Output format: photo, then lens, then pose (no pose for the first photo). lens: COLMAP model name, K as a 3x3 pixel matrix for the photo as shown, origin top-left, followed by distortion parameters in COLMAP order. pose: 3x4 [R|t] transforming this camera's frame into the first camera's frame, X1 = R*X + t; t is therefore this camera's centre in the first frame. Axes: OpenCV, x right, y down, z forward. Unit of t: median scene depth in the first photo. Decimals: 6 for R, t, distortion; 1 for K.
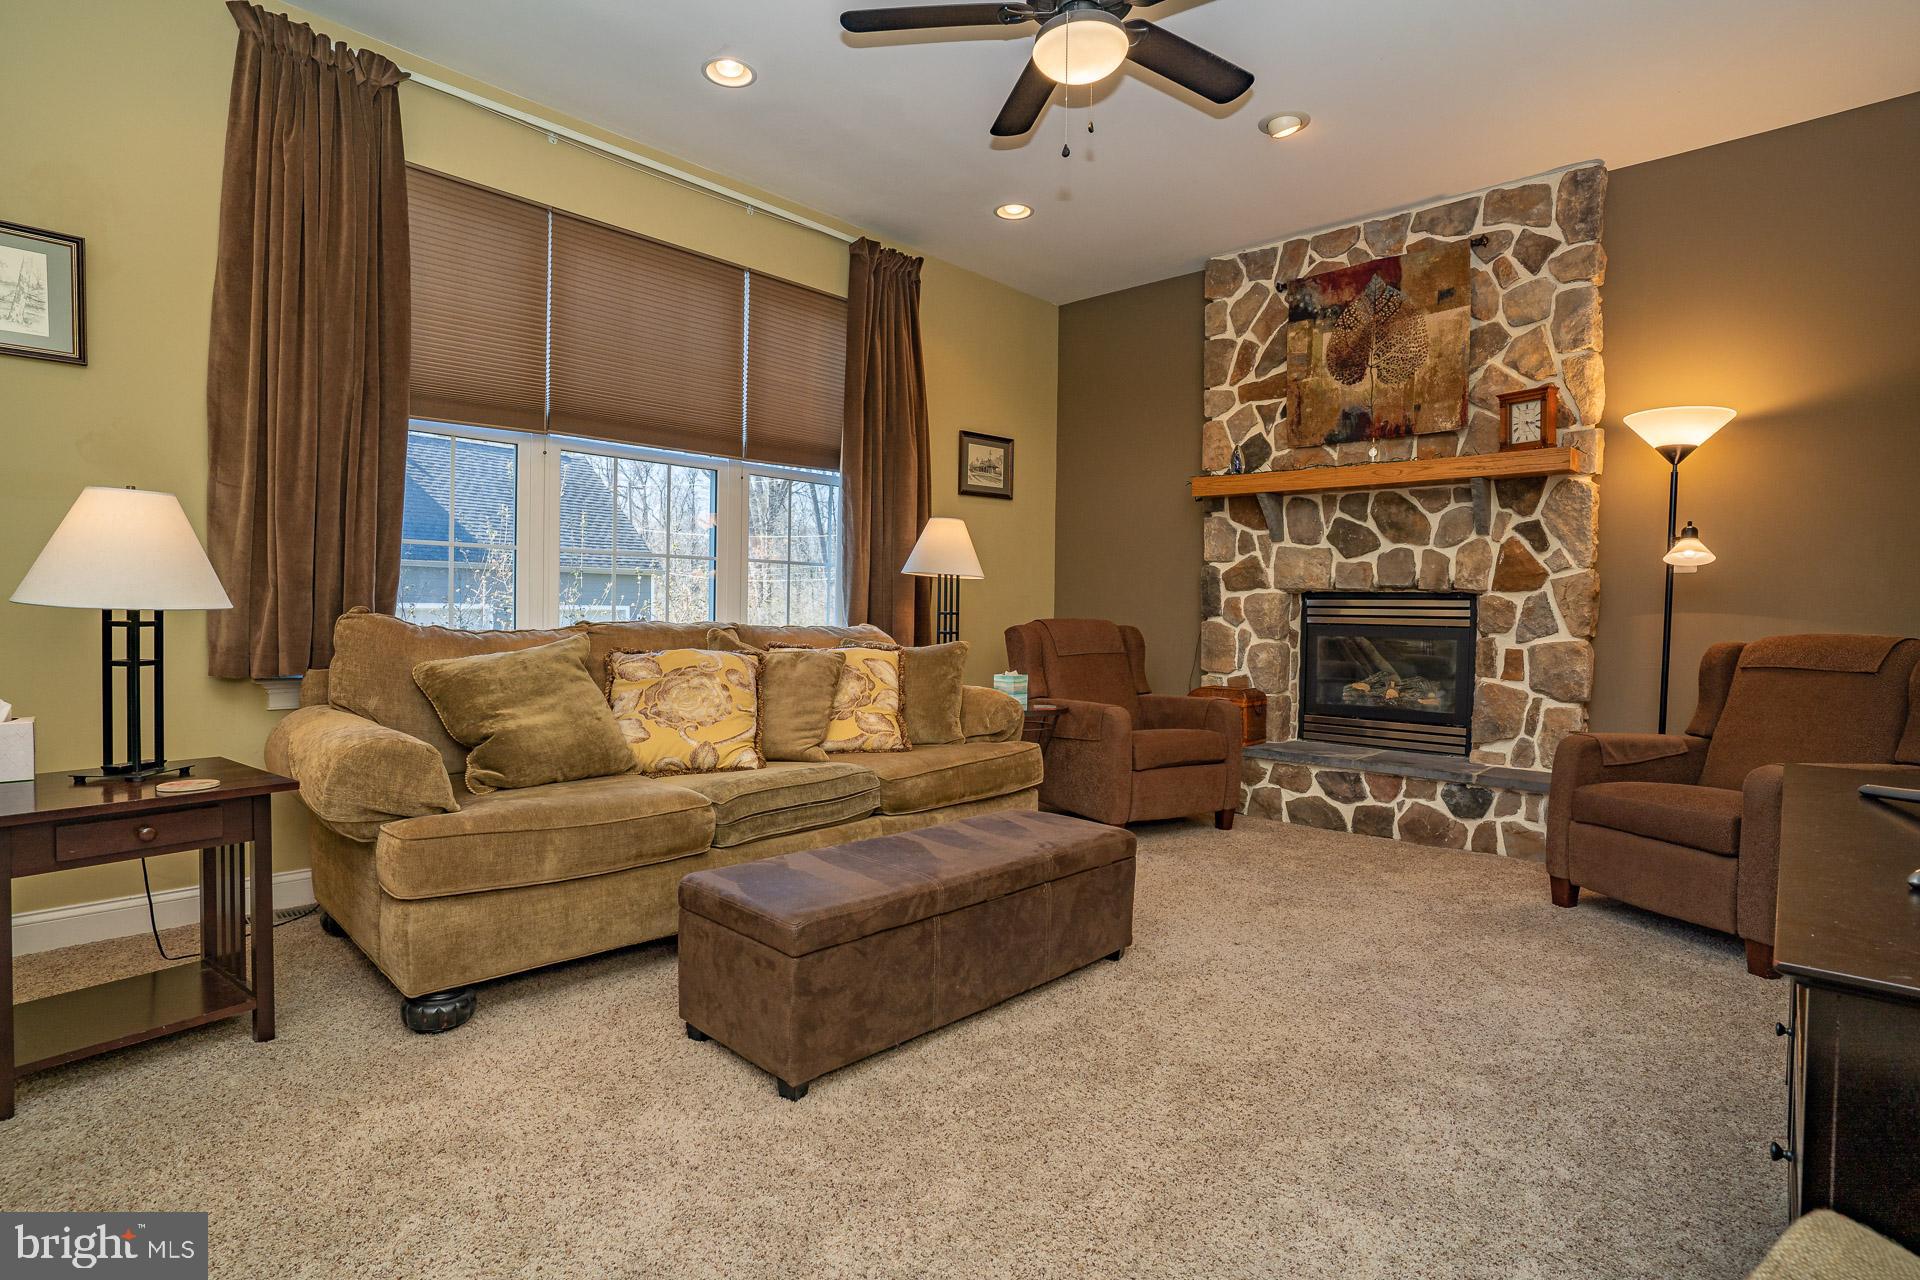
lens RADIAL K [[948.8, 0, 930.3], [0, 948.8, 618.9], [0, 0, 1]] dist [-0.018969, 0.000180]
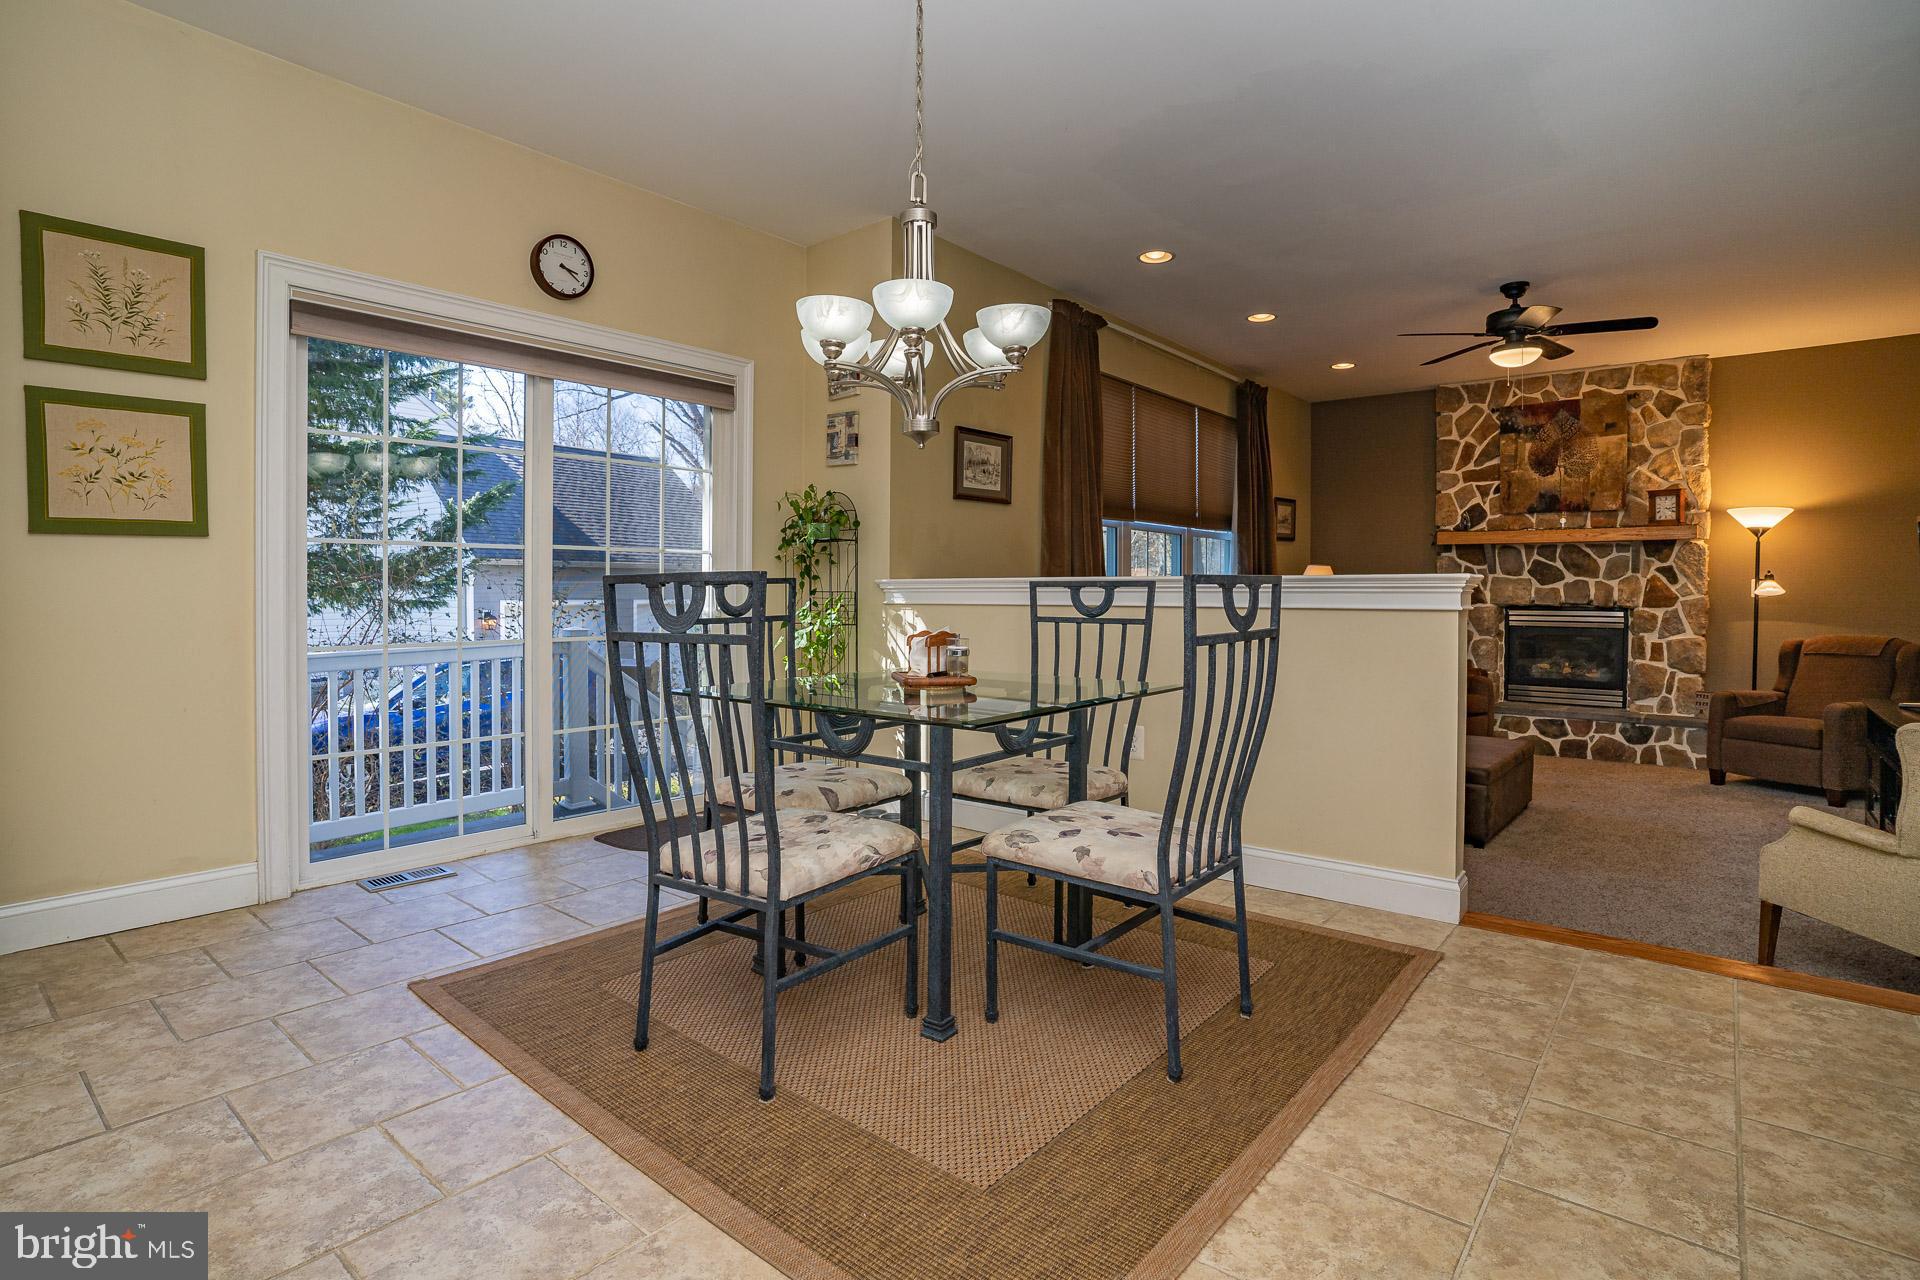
lens RADIAL K [[935.1, 0, 959.0], [0, 935.1, 595.0], [0, 0, 1]] dist [-0.022853, 0.000262]
pose [[0.997468, -0.005671, 0.070895, -0.706514], [0.006396, 0.999930, -0.009996, -0.042382], [-0.070834, 0.010424, 0.997434, -0.524858]]
